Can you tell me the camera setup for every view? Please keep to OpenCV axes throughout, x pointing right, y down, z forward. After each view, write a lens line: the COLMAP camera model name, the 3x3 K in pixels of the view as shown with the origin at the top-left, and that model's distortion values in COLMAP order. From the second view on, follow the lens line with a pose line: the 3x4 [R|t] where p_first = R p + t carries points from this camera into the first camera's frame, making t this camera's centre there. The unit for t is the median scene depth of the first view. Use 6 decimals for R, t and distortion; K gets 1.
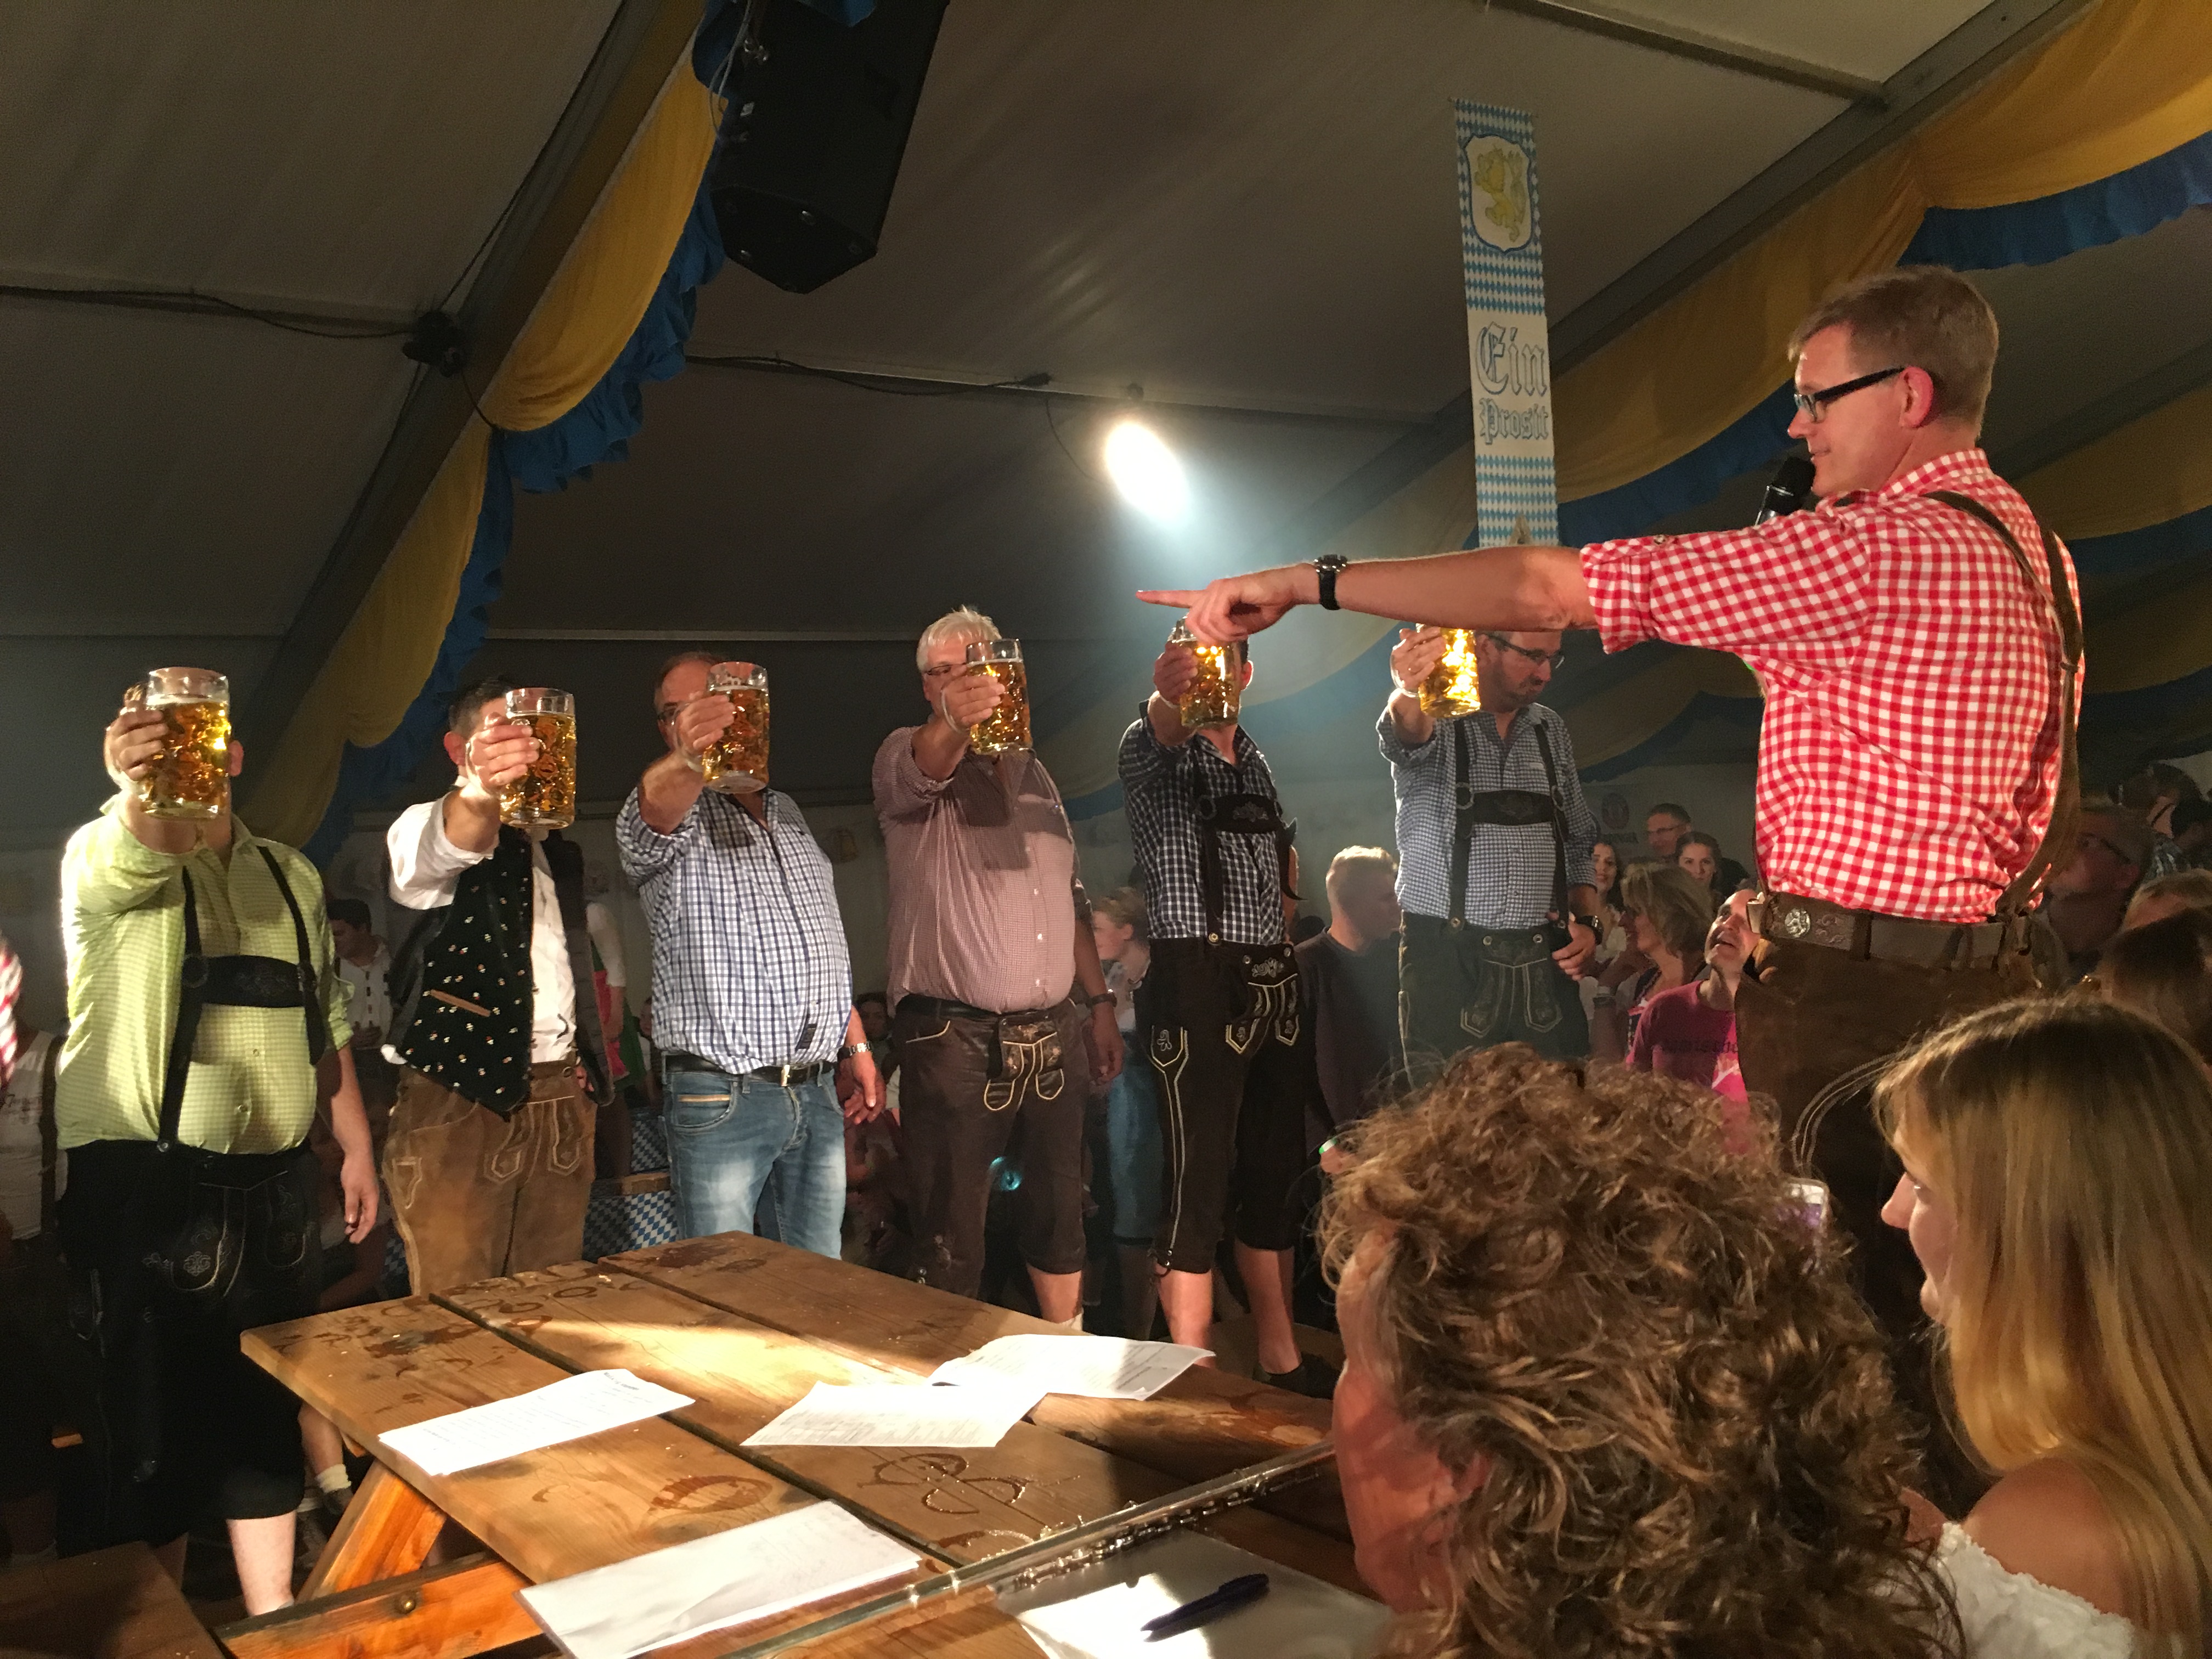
lens RADIAL K [[1787.5, 0, 1095.3], [0, 1787.5, 874.9], [0, 0, 1]] dist [0.033602, -0.078215]
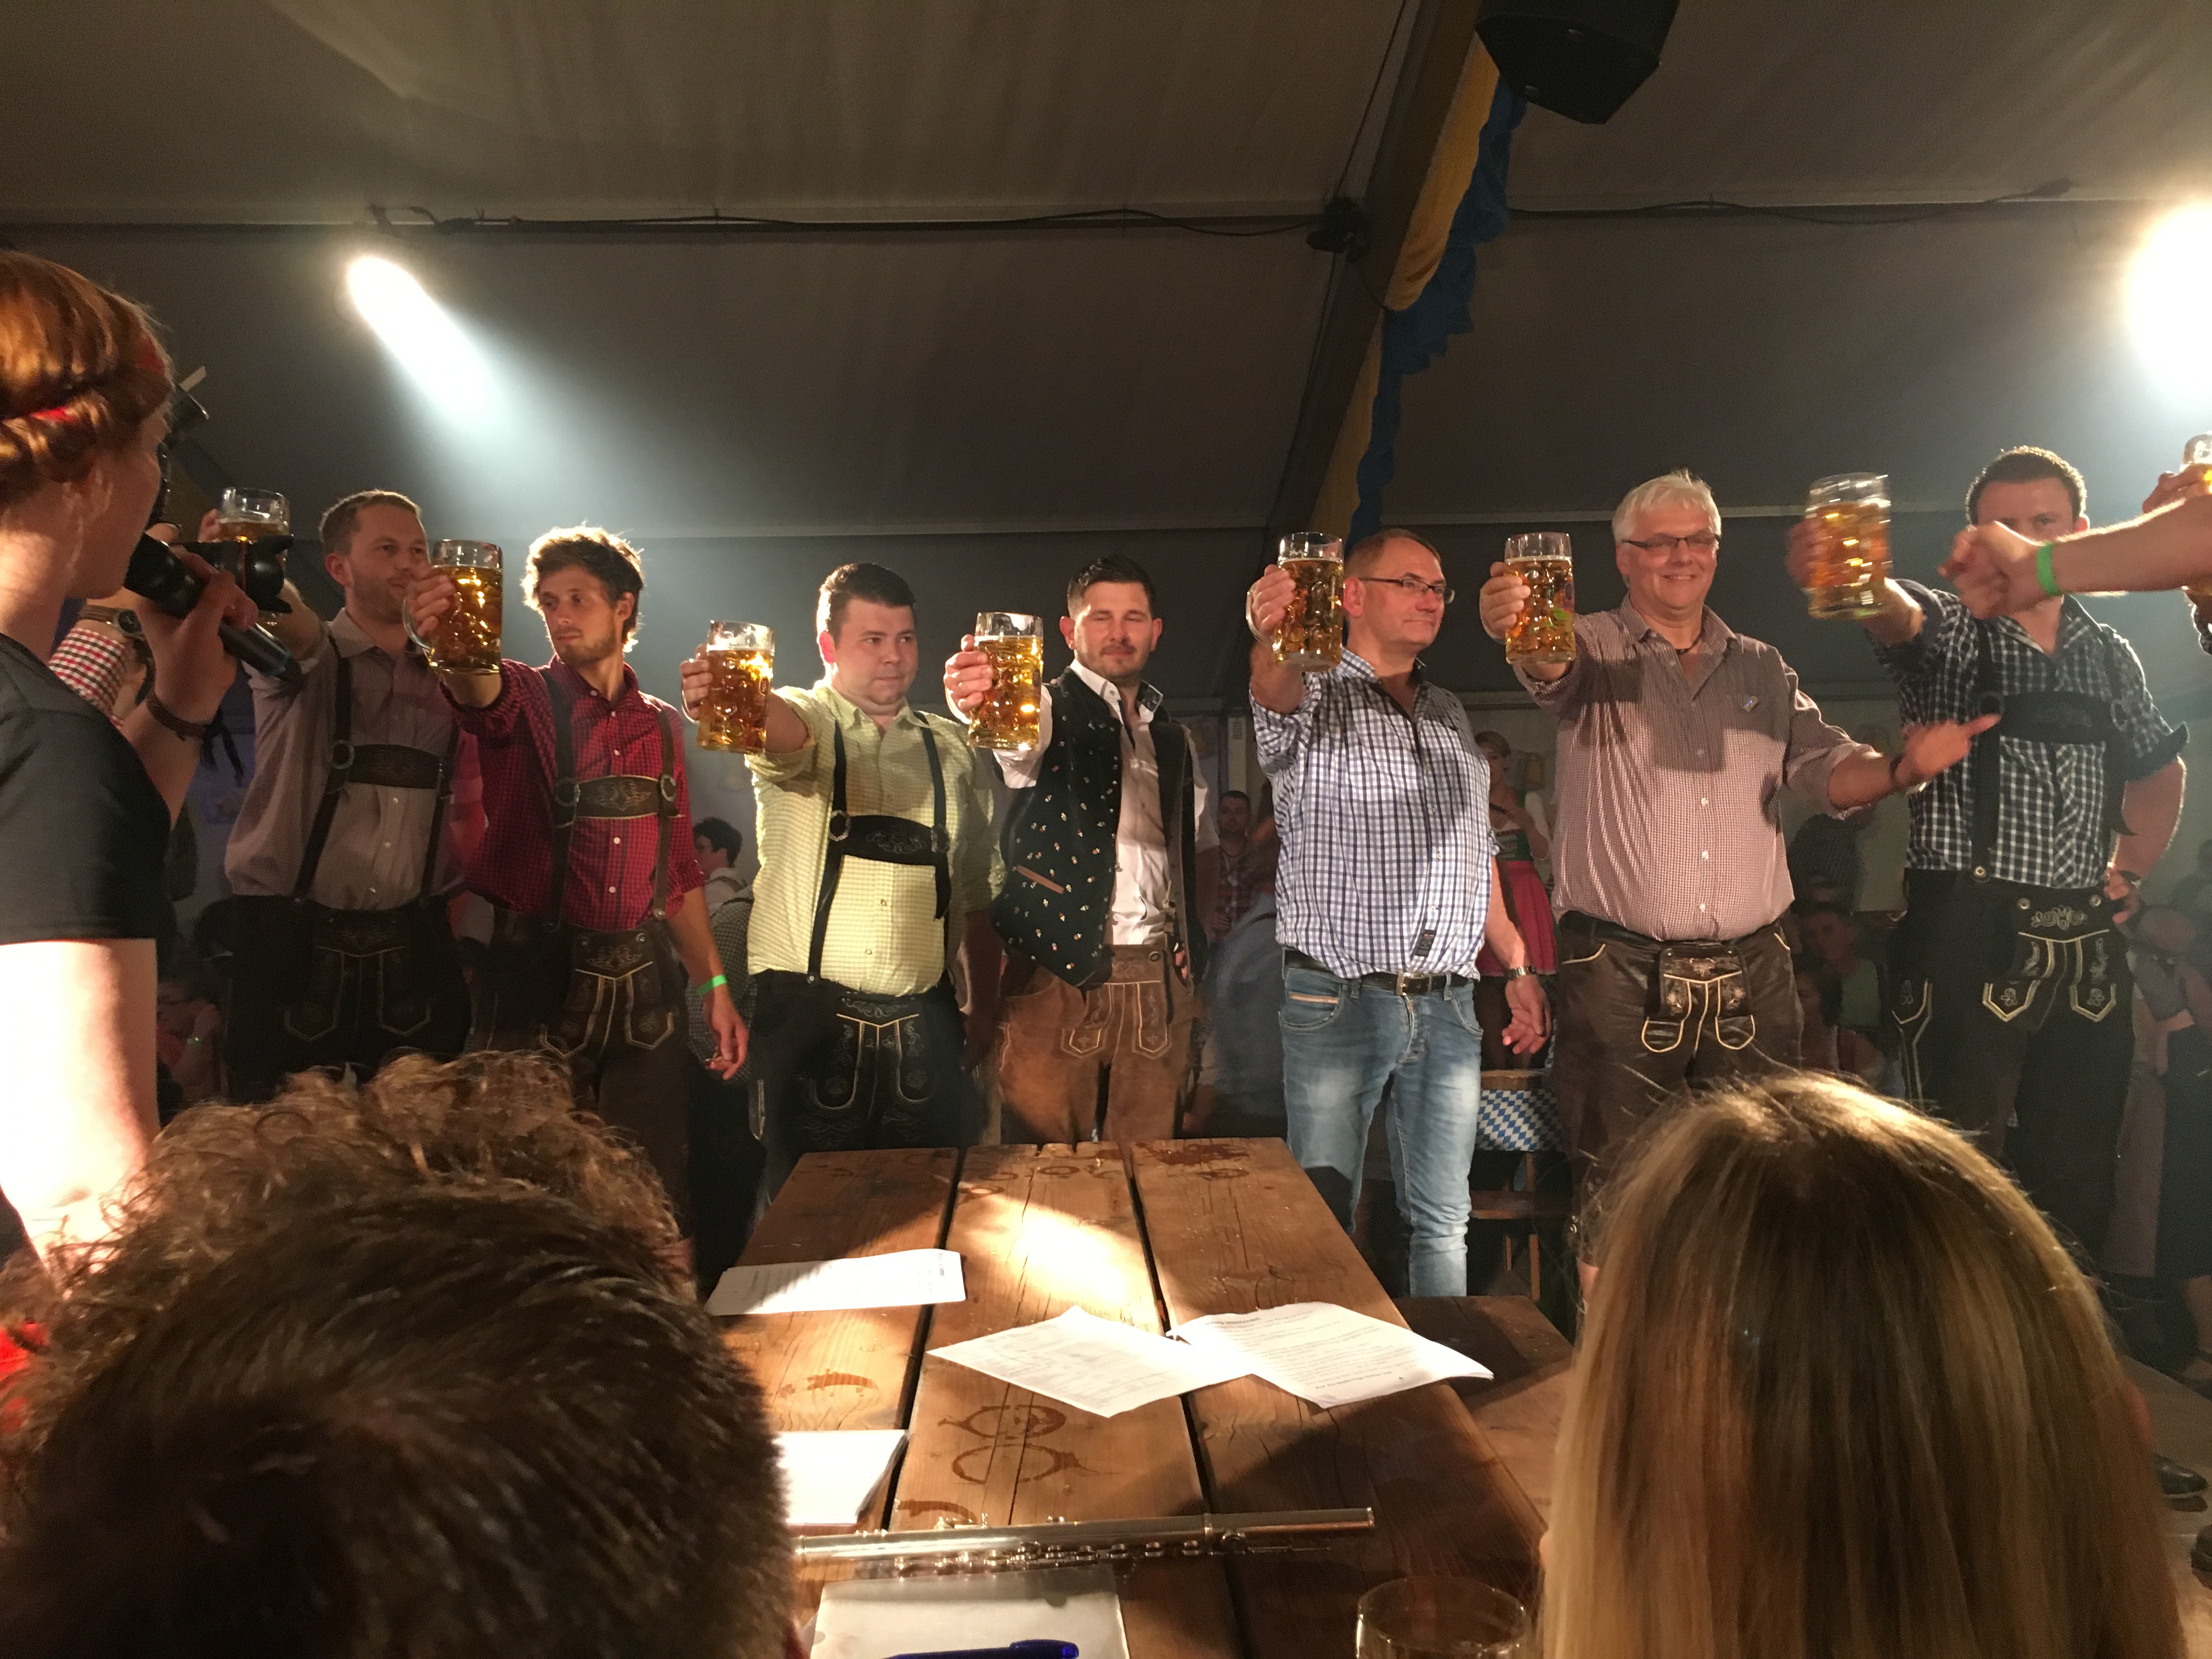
lens RADIAL K [[1787.5, 0, 1095.3], [0, 1787.5, 874.9], [0, 0, 1]] dist [0.033602, -0.078215]
pose [[0.825814, 0.076250, -0.558763, 0.201403], [-0.041387, 0.996340, 0.074796, -0.007759], [0.562421, -0.038642, 0.825947, 0.132123]]
